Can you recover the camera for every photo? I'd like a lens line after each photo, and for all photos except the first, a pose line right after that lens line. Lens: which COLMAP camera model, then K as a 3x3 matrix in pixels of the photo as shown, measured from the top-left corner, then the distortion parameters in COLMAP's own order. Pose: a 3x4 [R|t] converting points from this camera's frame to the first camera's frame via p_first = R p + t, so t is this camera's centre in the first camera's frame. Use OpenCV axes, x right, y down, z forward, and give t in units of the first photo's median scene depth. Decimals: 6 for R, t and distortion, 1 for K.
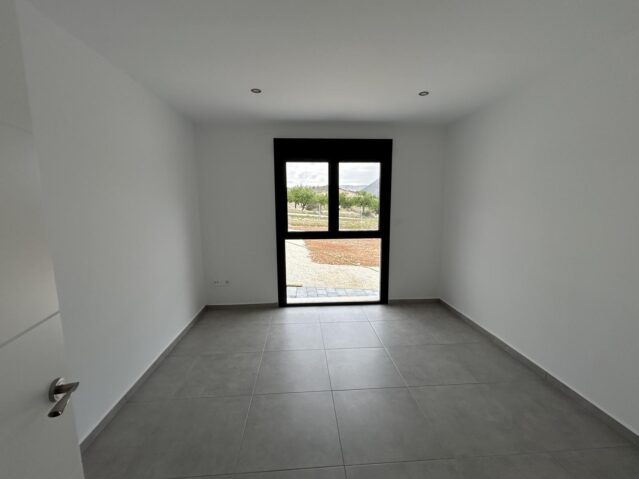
lens RADIAL K [[261.2, 0, 316.3], [0, 261.2, 242.2], [0, 0, 1]] dist [-0.000076, -0.000373]
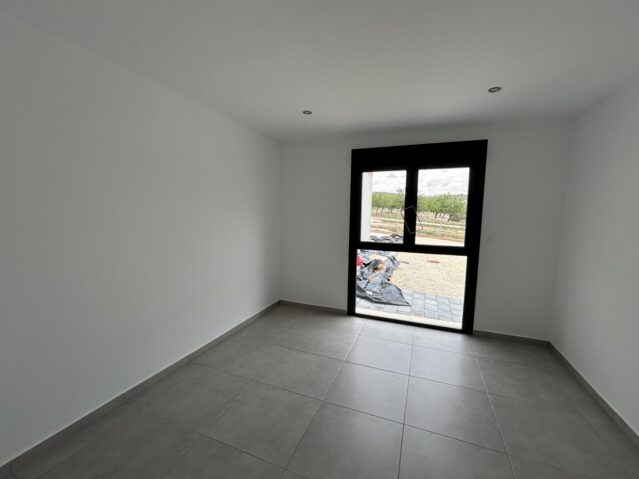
lens RADIAL K [[261.2, 0, 308.8], [0, 261.2, 241.0], [0, 0, 1]] dist [-0.000076, -0.000373]
pose [[0.903736, 0.064604, -0.423187, 0.140054], [-0.080555, 0.996552, -0.019896, -0.004111], [0.420443, 0.052071, 0.905824, 0.009530]]
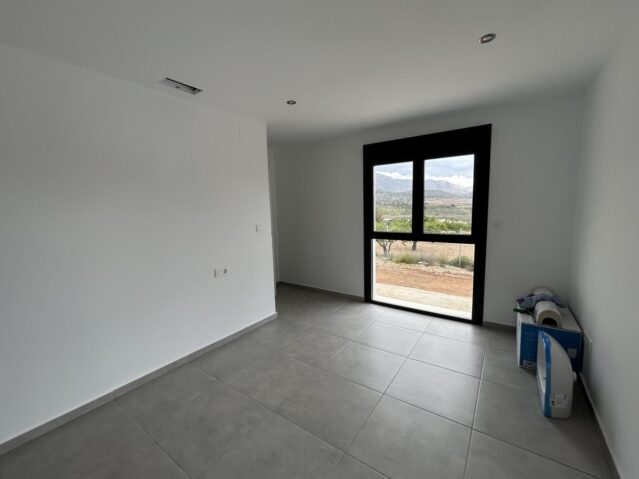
lens RADIAL K [[261.2, 0, 315.0], [0, 261.2, 233.7], [0, 0, 1]] dist [-0.000076, -0.000373]
pose [[0.782427, 0.051601, -0.620601, 0.368284], [-0.070936, 0.997460, -0.006497, -0.007050], [0.618689, 0.049106, 0.784100, 0.031882]]
